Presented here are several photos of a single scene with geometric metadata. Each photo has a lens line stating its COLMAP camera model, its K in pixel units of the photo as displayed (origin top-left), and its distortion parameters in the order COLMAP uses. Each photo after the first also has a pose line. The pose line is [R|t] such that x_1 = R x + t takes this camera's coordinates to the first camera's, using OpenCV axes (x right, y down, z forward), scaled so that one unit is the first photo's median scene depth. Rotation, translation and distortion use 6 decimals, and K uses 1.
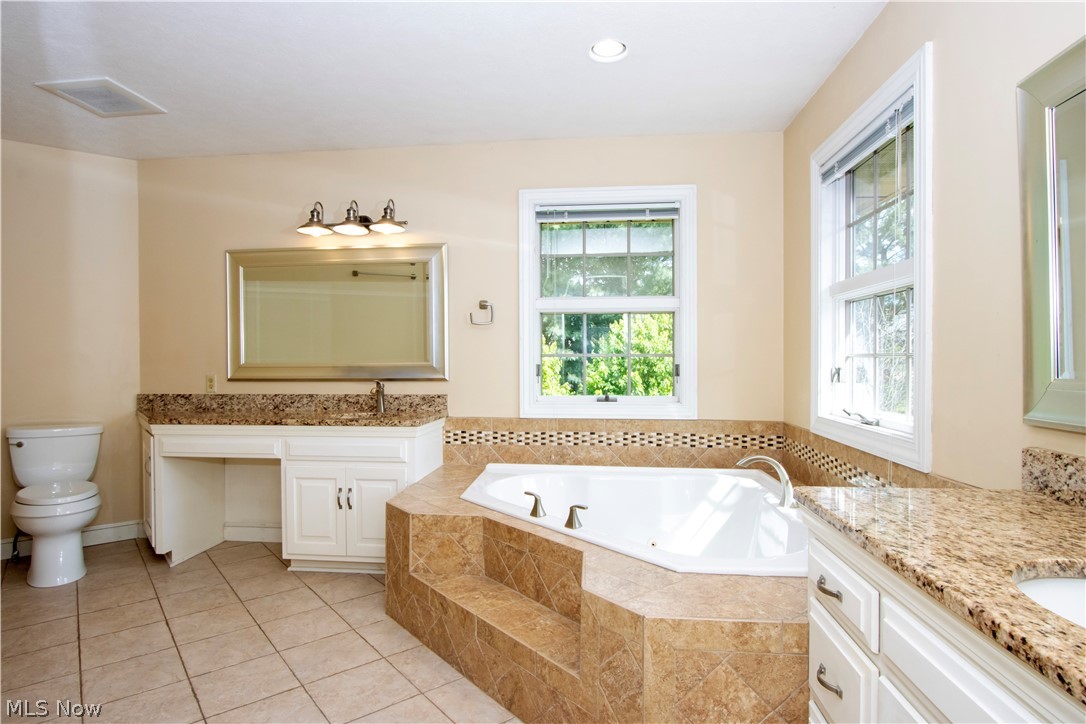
lens RADIAL K [[599.5, 0, 541.9], [0, 599.5, 362.9], [0, 0, 1]] dist [0.001991, 0.000066]
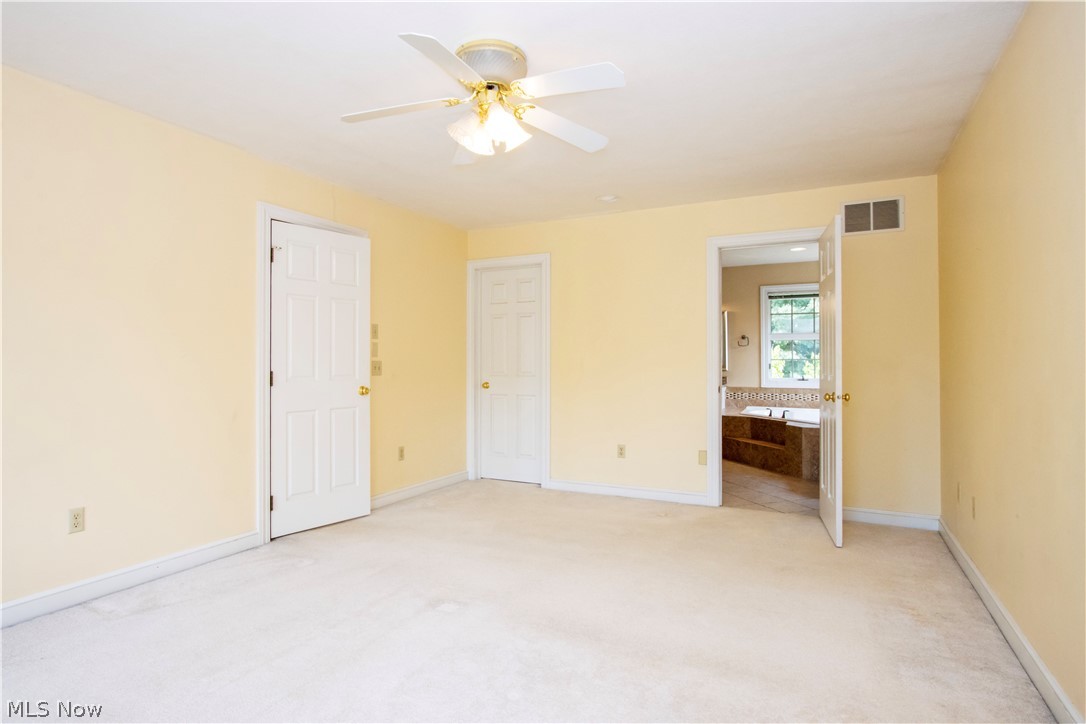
lens RADIAL K [[599.5, 0, 539.6], [0, 599.5, 361.7], [0, 0, 1]] dist [0.001991, 0.000066]
pose [[0.936678, -0.003127, -0.350178, -0.027446], [0.002115, 0.999992, -0.003272, 0.000432], [0.350185, 0.002324, 0.936678, -1.423483]]
